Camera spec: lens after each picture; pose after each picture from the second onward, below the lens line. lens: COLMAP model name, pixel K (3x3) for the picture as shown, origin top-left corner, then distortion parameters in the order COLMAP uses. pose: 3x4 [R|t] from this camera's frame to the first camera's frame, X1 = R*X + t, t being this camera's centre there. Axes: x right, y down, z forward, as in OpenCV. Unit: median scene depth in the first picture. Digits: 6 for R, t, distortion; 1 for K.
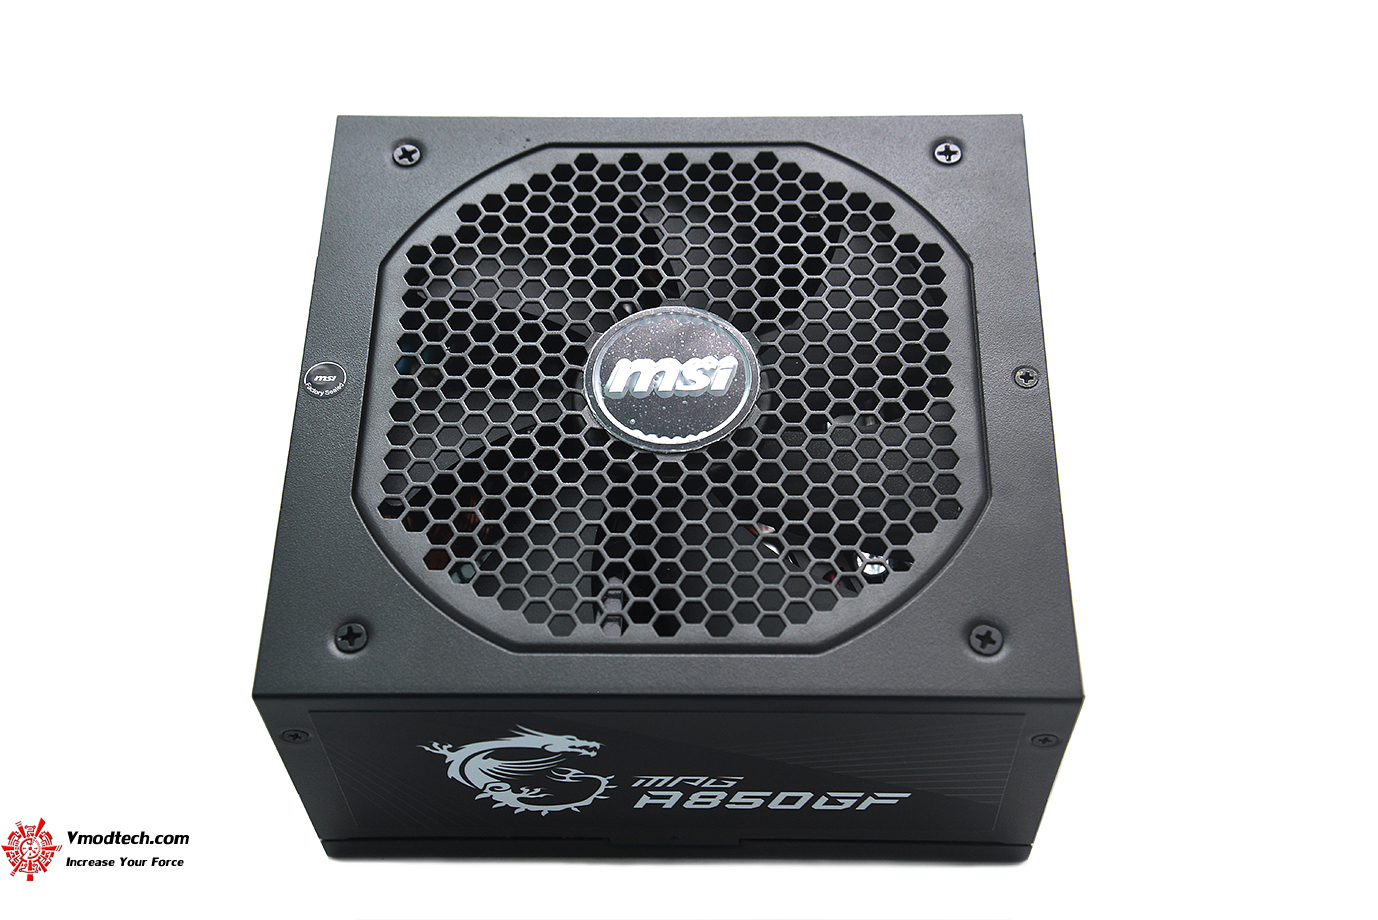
lens RADIAL K [[1979.9, 0, 689.3], [0, 1979.9, 467.4], [0, 0, 1]] dist [0.205963, 0.000000]
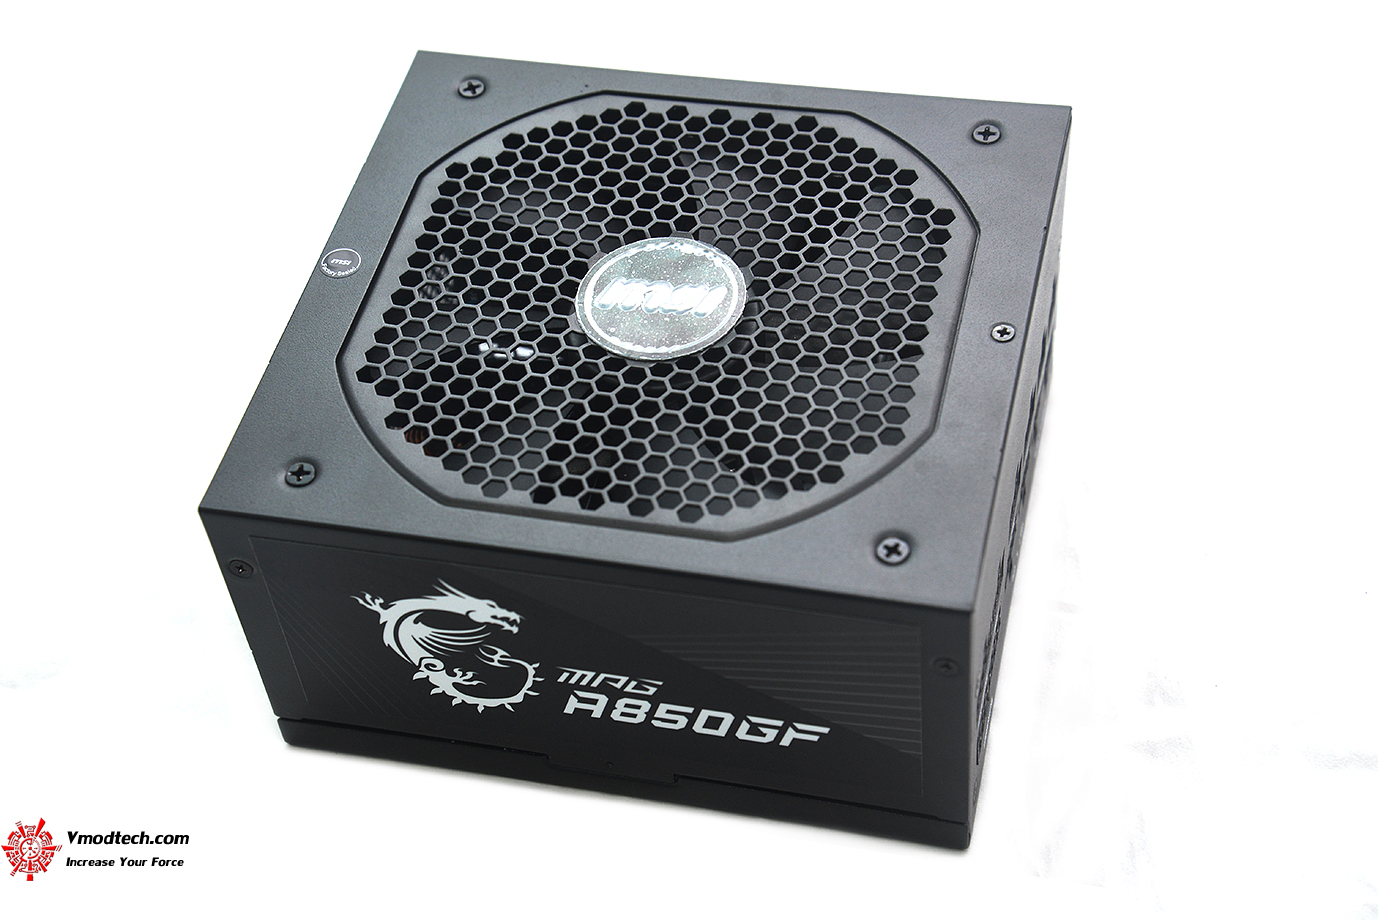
lens RADIAL K [[2366.3, 0, 678.3], [0, 2366.3, 453.5], [0, 0, 1]] dist [0.321028, 0.000000]
pose [[0.973560, 0.120541, -0.194040, 0.248734], [-0.148461, 0.979464, -0.136416, 0.200612], [0.173611, 0.161617, 0.971462, -0.179449]]
